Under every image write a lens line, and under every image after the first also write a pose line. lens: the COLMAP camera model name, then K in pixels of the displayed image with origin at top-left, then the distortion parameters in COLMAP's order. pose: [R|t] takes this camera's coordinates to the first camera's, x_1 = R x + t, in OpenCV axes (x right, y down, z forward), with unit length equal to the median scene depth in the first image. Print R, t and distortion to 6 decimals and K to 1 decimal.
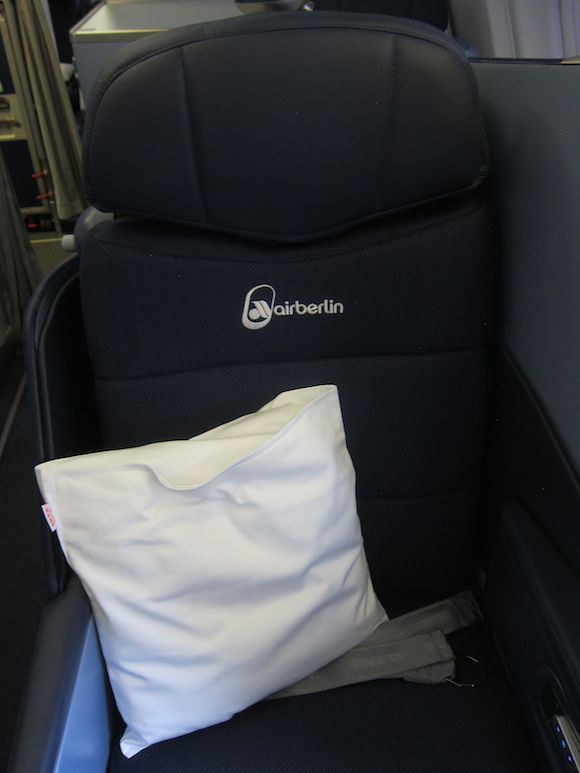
lens RADIAL K [[640.9, 0, 290.0], [0, 640.9, 386.5], [0, 0, 1]] dist [-0.046565, -0.000928]
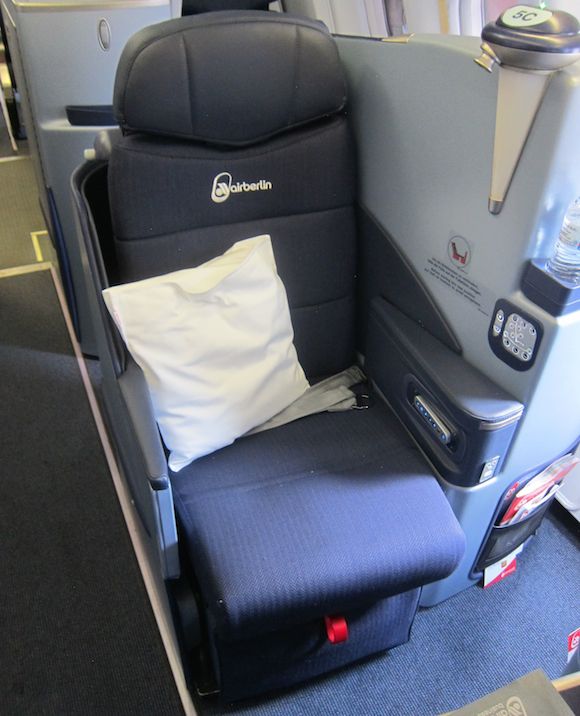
lens RADIAL K [[627.8, 0, 290.0], [0, 627.8, 358.0], [0, 0, 1]] dist [-0.067732, -0.007859]
pose [[0.960100, -0.122840, 0.251232, -0.338280], [0.110488, 0.991894, 0.062752, 0.229862], [-0.256904, -0.032491, 0.965891, -0.603865]]
